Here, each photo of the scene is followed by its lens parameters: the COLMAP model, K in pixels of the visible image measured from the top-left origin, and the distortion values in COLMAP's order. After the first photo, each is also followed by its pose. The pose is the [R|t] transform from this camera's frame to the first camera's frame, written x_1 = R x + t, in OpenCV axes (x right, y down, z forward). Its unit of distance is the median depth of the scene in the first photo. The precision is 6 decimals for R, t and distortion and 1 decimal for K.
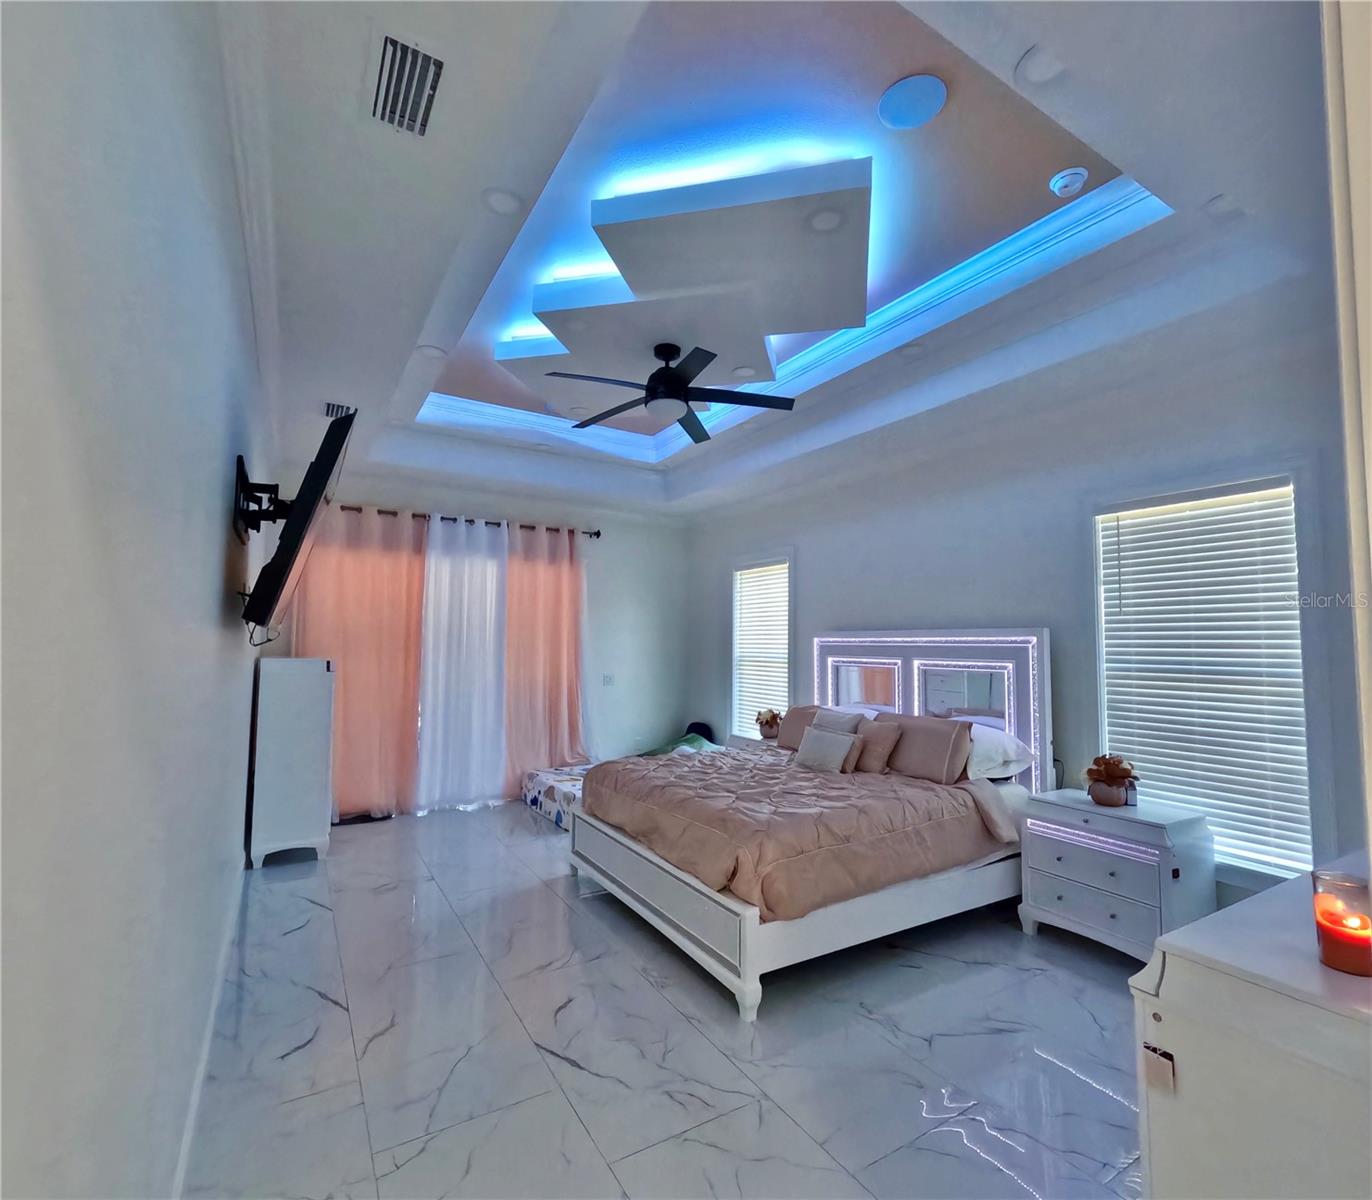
lens RADIAL K [[653.6, 0, 686.0], [0, 653.6, 600.0], [0, 0, 1]] dist [-0.001008, 0.001048]
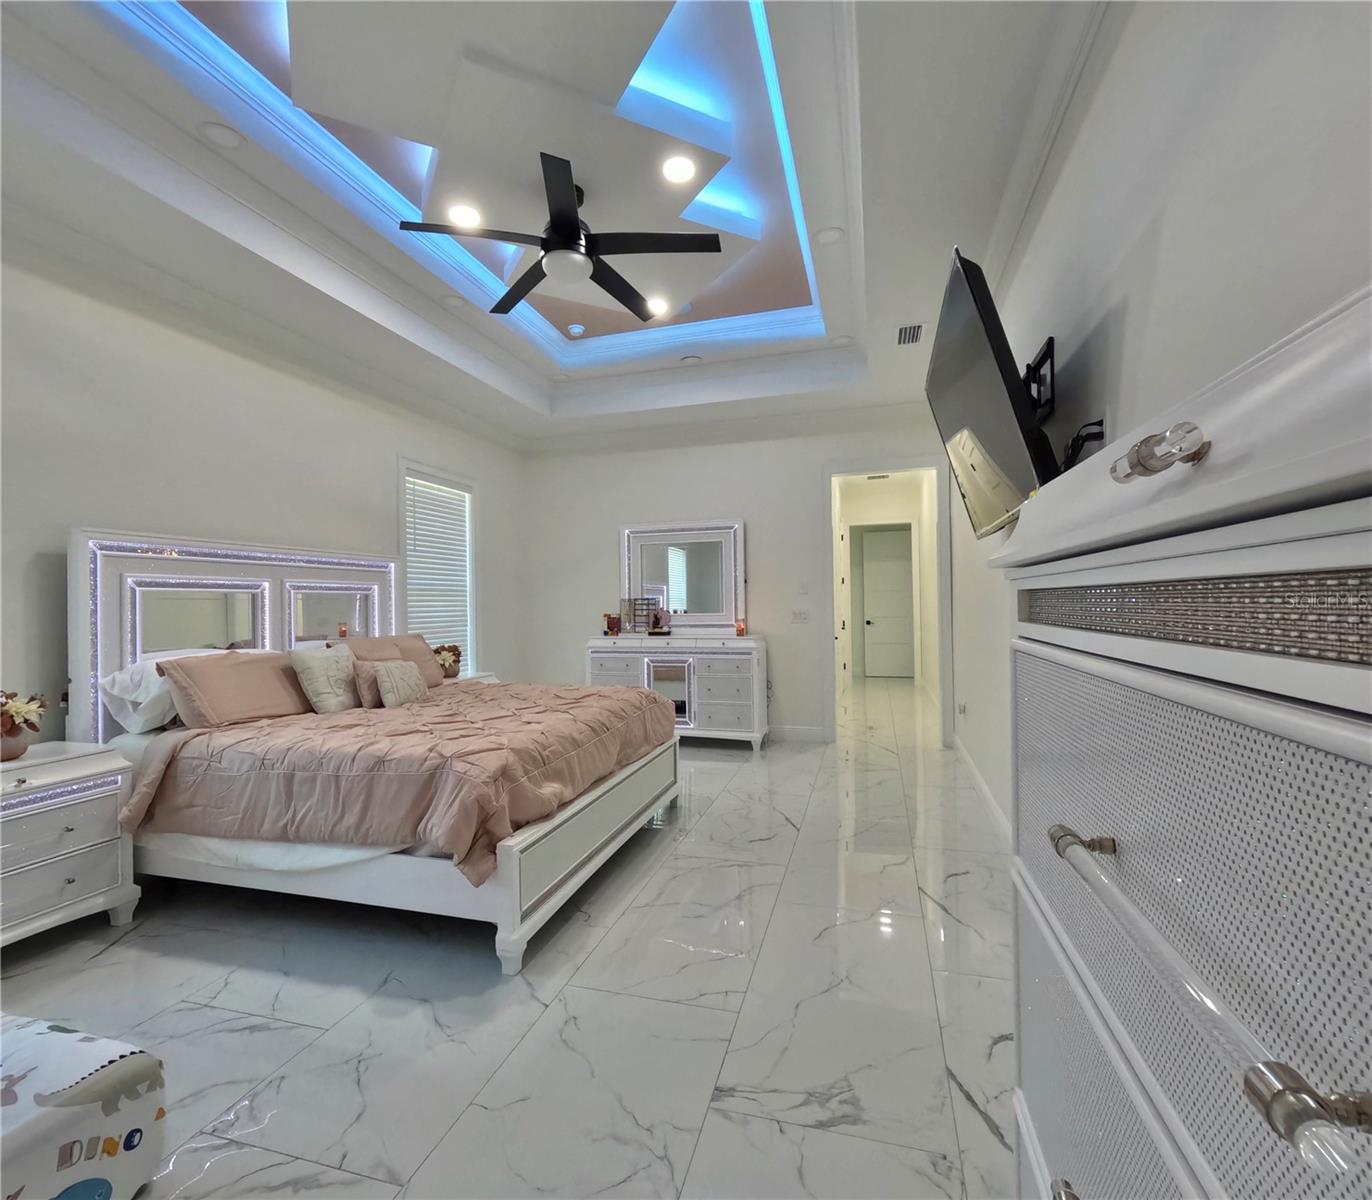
lens RADIAL K [[653.6, 0, 686.0], [0, 653.6, 600.0], [0, 0, 1]] dist [-0.001008, 0.001048]
pose [[-0.676996, 0.001964, 0.735984, -0.774830], [-0.039822, 0.998434, -0.039295, 0.158603], [-0.734908, -0.055911, -0.675858, 1.503480]]
